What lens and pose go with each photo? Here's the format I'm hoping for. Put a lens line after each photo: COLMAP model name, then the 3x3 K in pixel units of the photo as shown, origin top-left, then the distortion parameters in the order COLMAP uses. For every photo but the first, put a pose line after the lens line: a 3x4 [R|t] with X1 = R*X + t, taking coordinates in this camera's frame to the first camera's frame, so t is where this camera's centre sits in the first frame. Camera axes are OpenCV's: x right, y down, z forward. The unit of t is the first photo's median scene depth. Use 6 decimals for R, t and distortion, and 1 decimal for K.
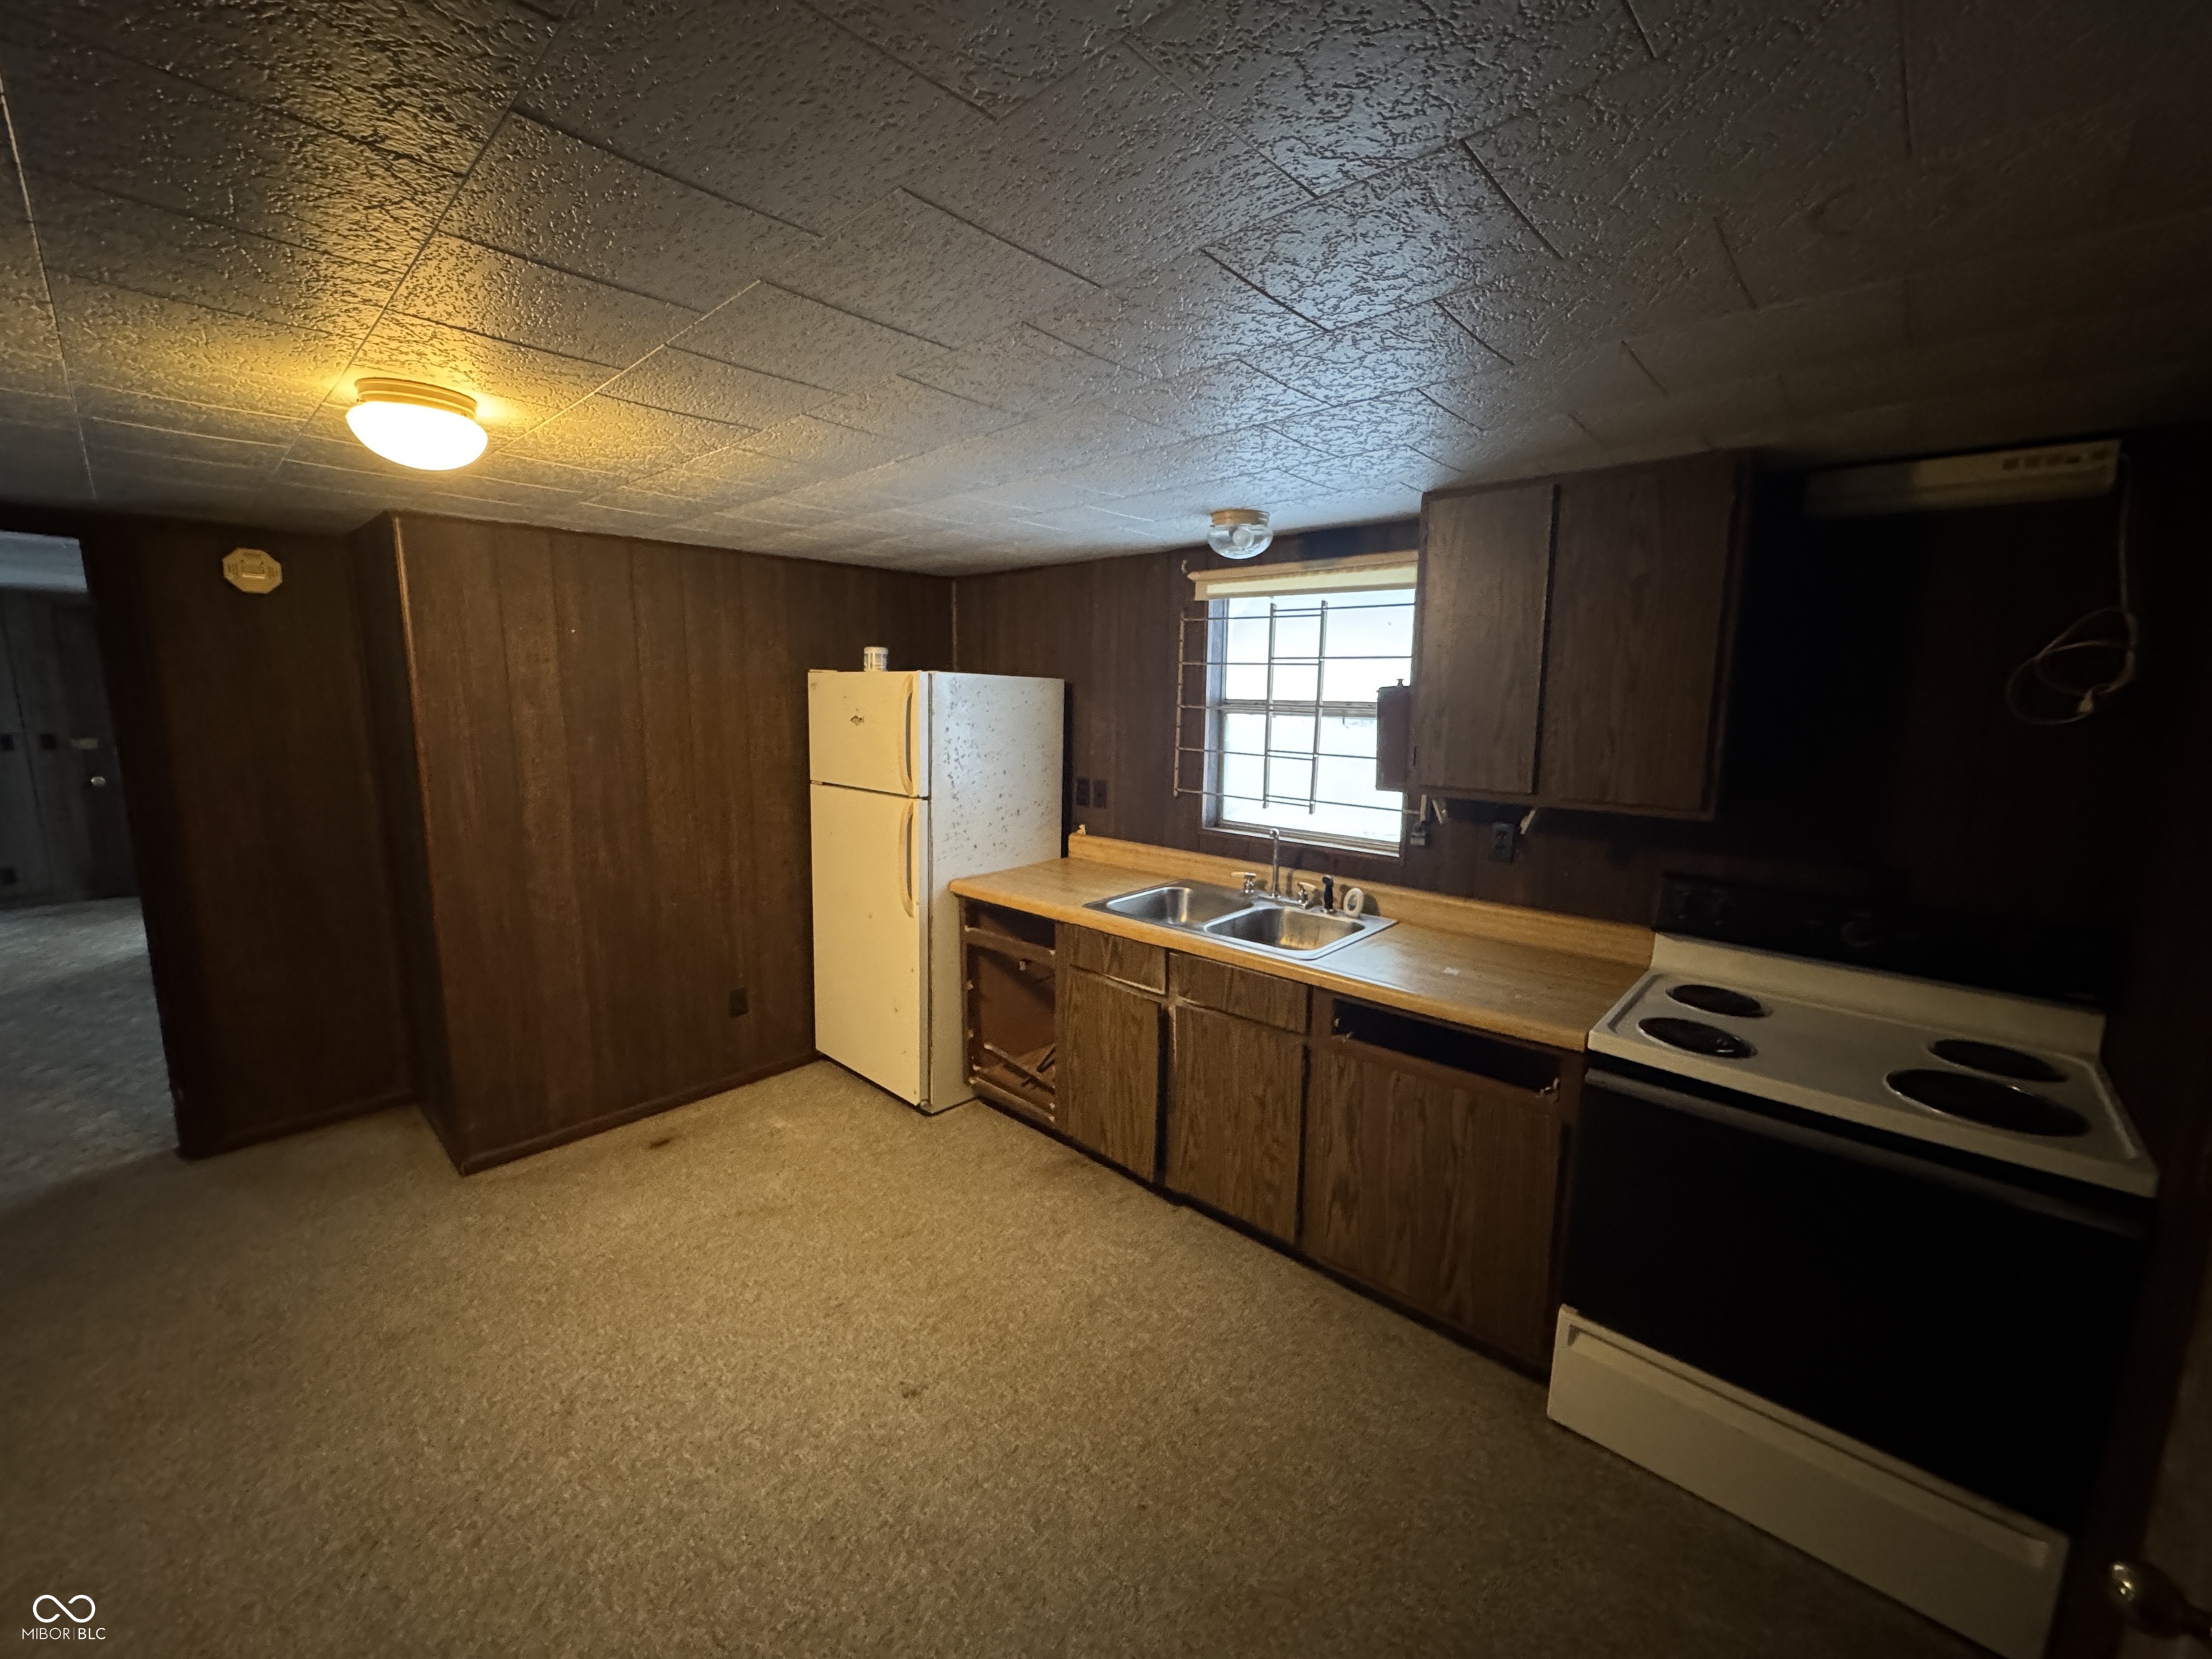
lens RADIAL K [[876.8, 0, 1104.6], [0, 876.8, 826.6], [0, 0, 1]] dist [-0.003438, -0.000536]
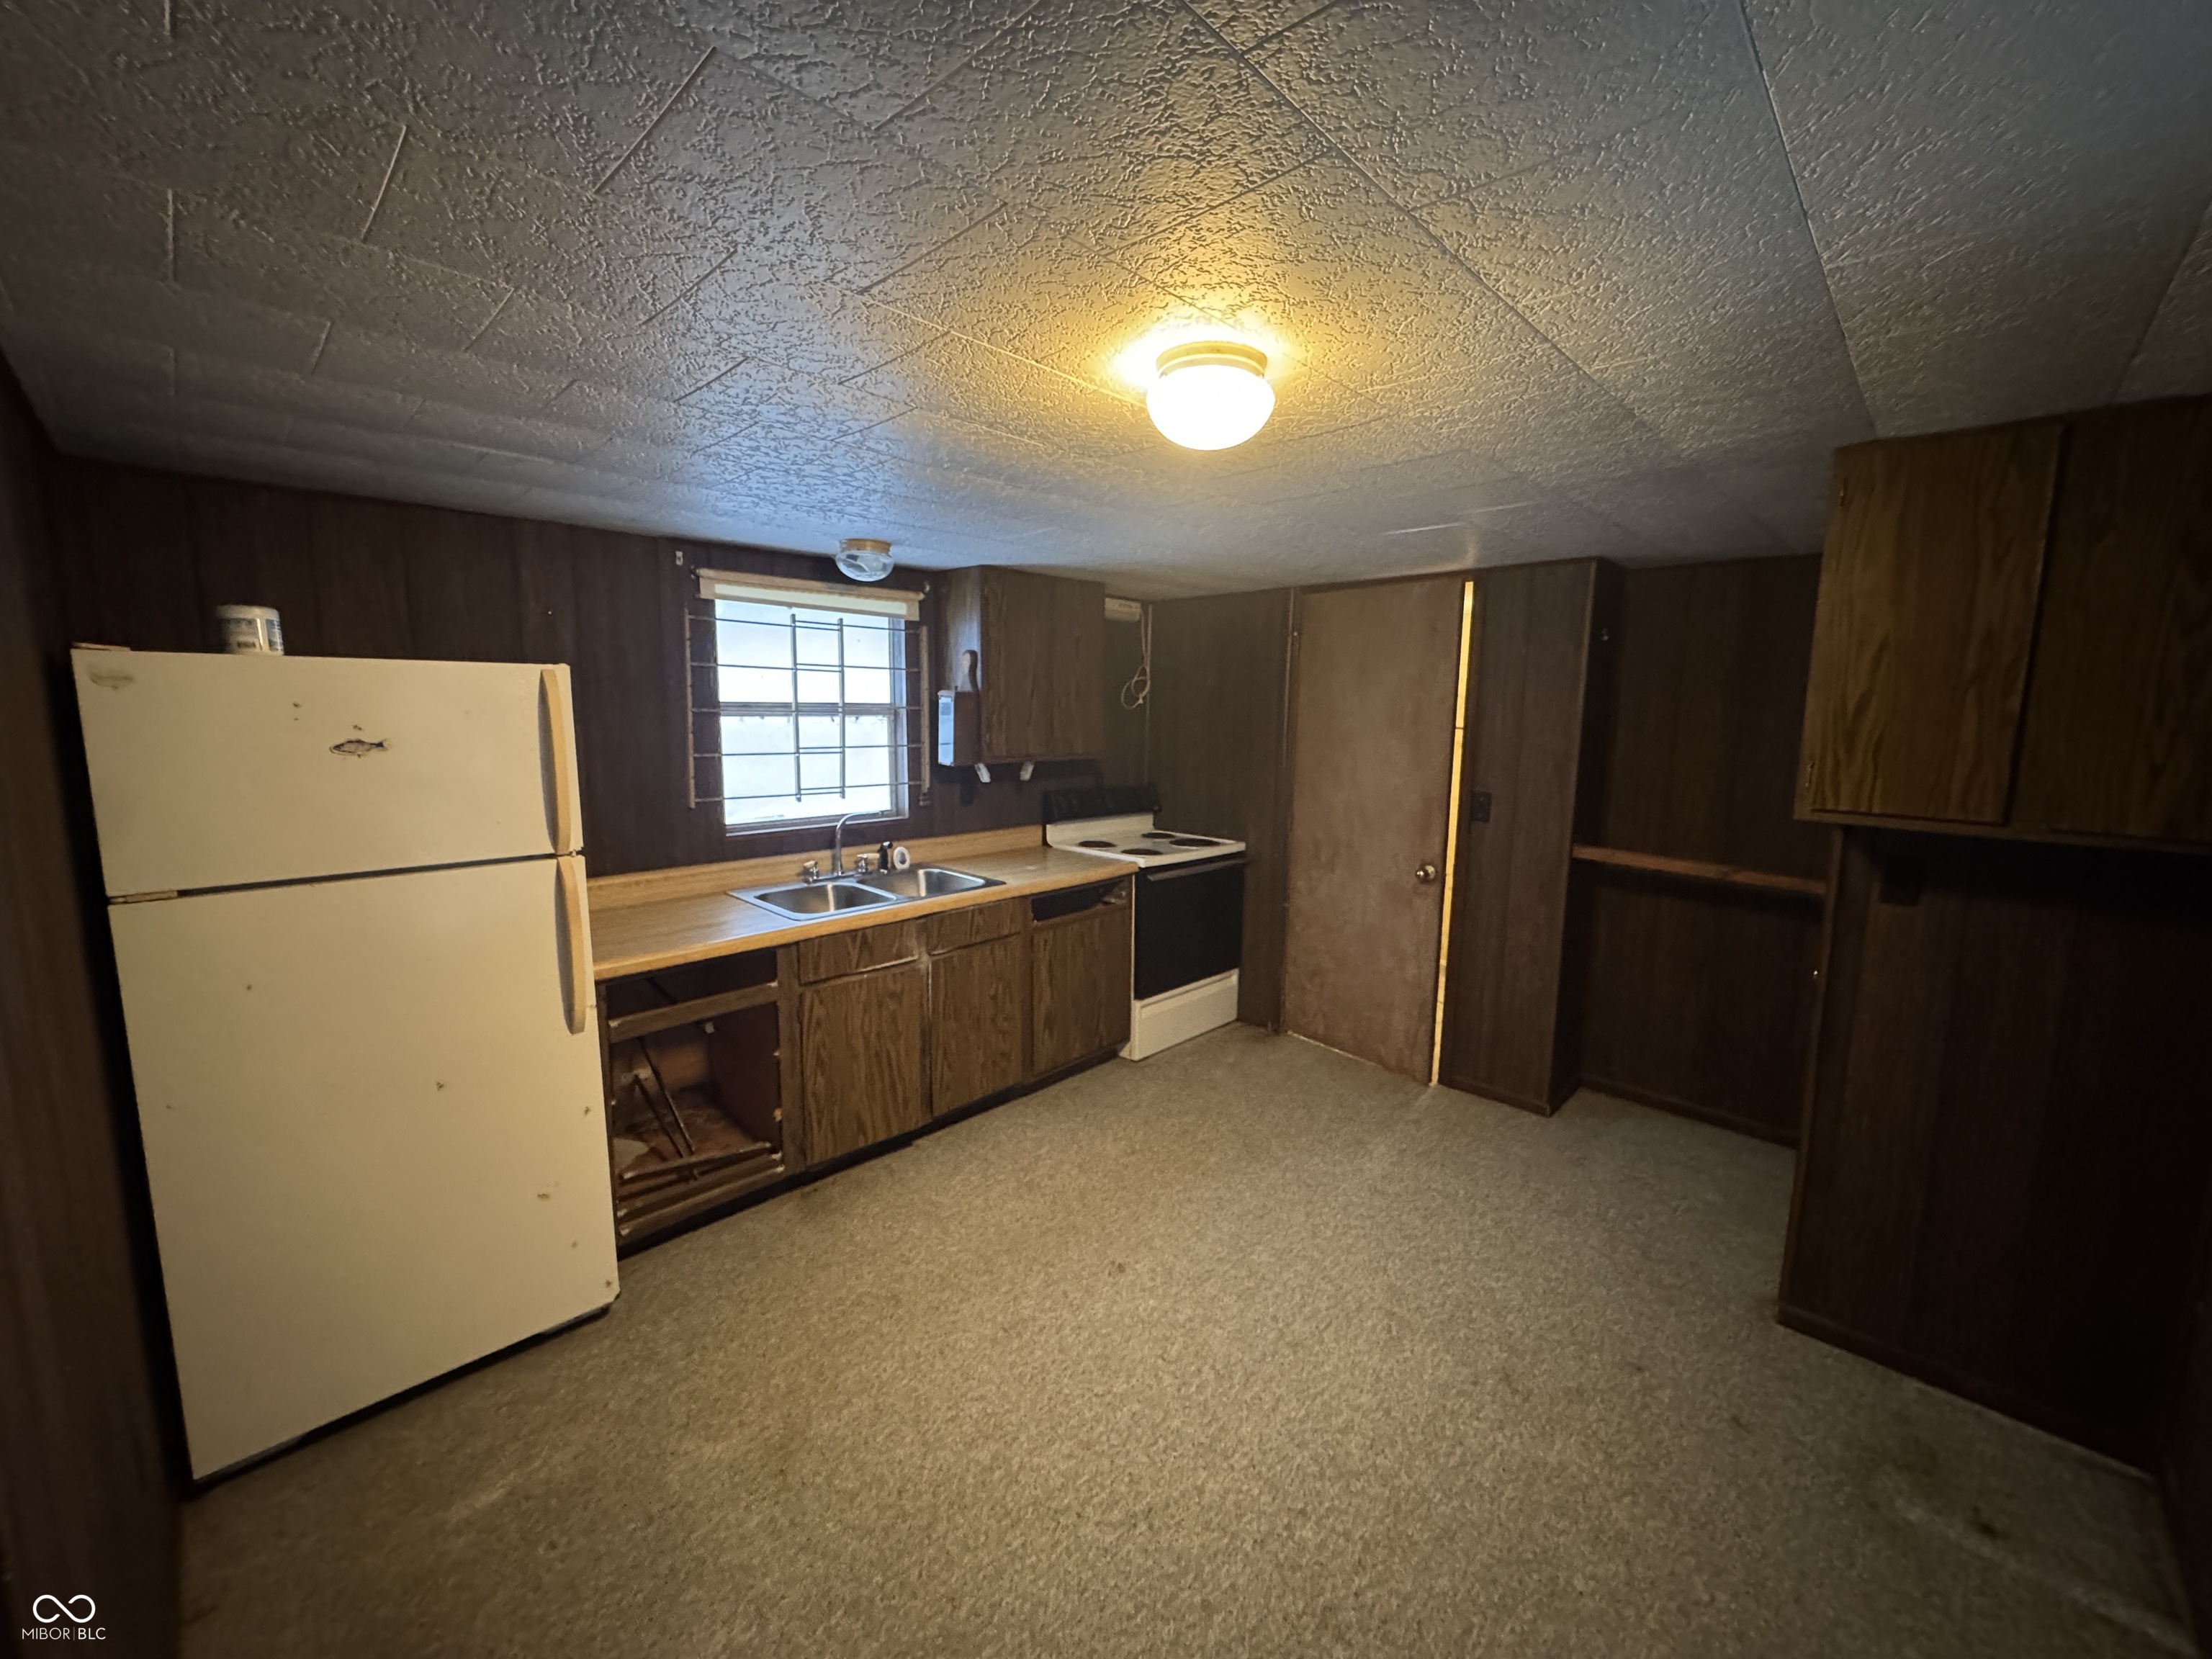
lens RADIAL K [[876.8, 0, 1104.6], [0, 876.8, 826.6], [0, 0, 1]] dist [-0.003438, -0.000536]
pose [[0.025409, -0.150316, 0.988311, -0.914254], [0.146301, 0.978545, 0.145070, -0.095679], [-0.988914, 0.140905, 0.046855, 0.596673]]
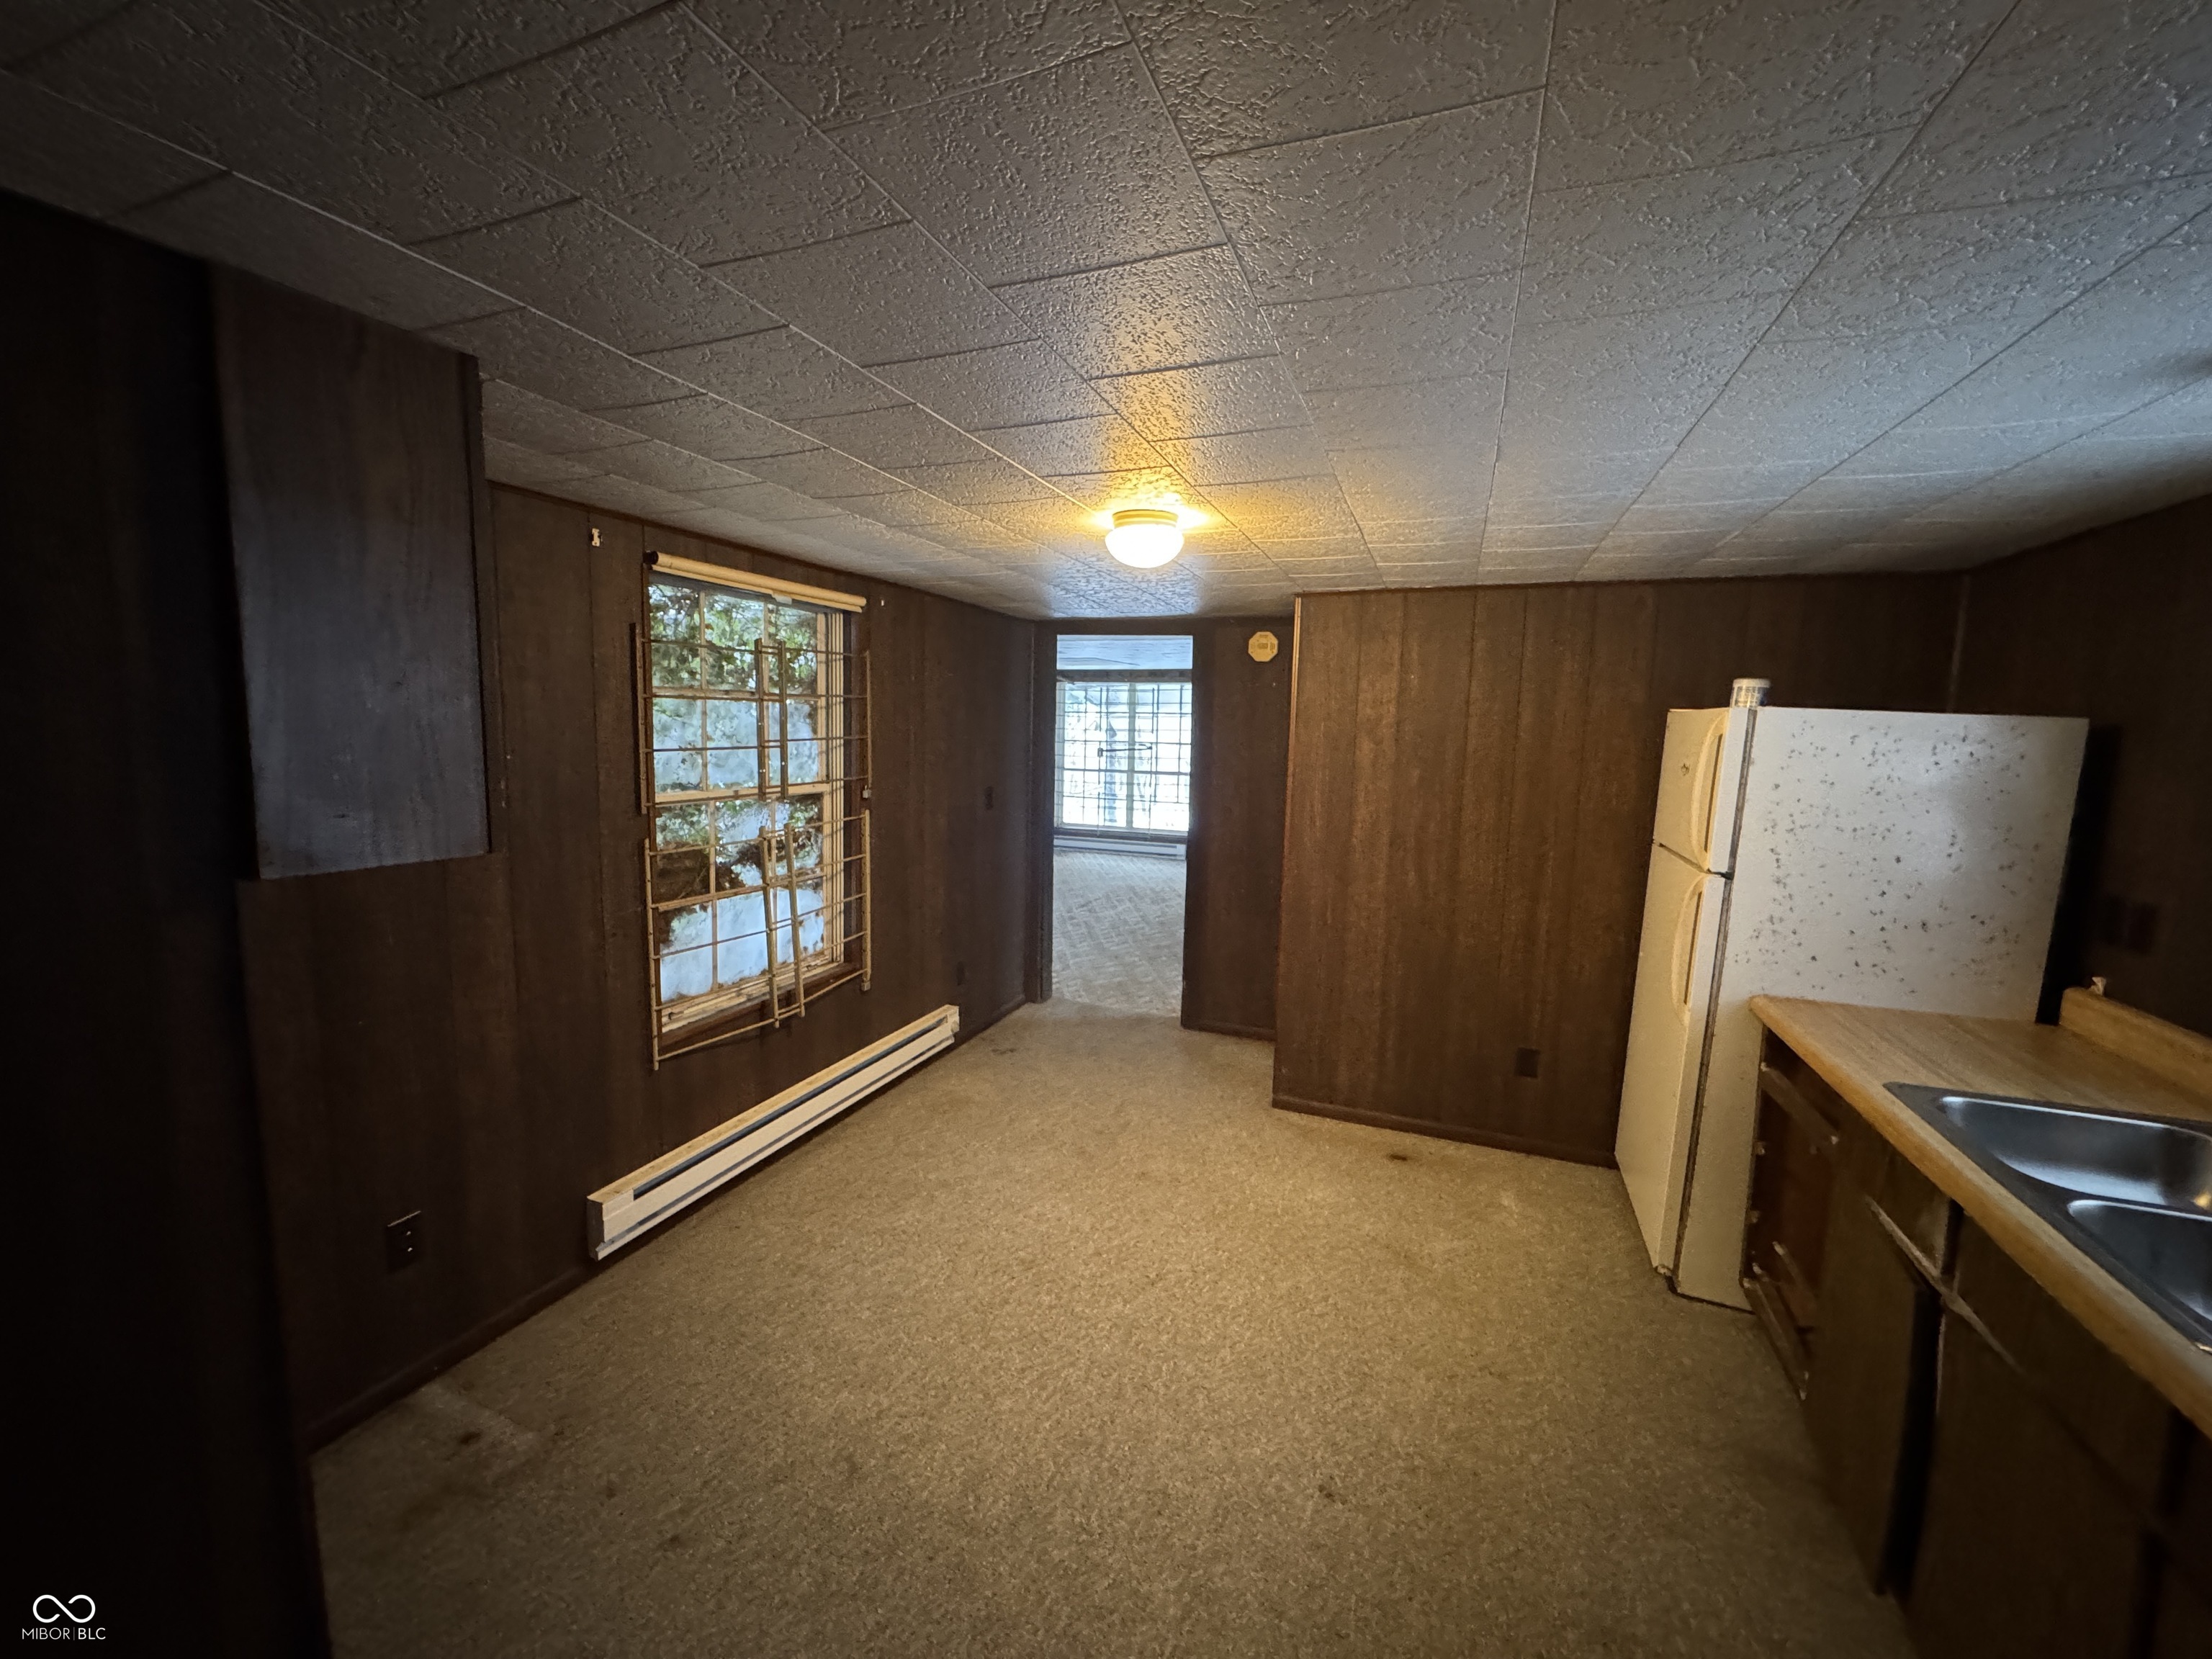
lens RADIAL K [[876.8, 0, 1104.6], [0, 876.8, 826.6], [0, 0, 1]] dist [-0.003438, -0.000536]
pose [[0.356435, 0.107700, -0.928092, 0.314948], [-0.162865, 0.985288, 0.051789, -0.027492], [0.920016, 0.132694, 0.368732, 0.247209]]
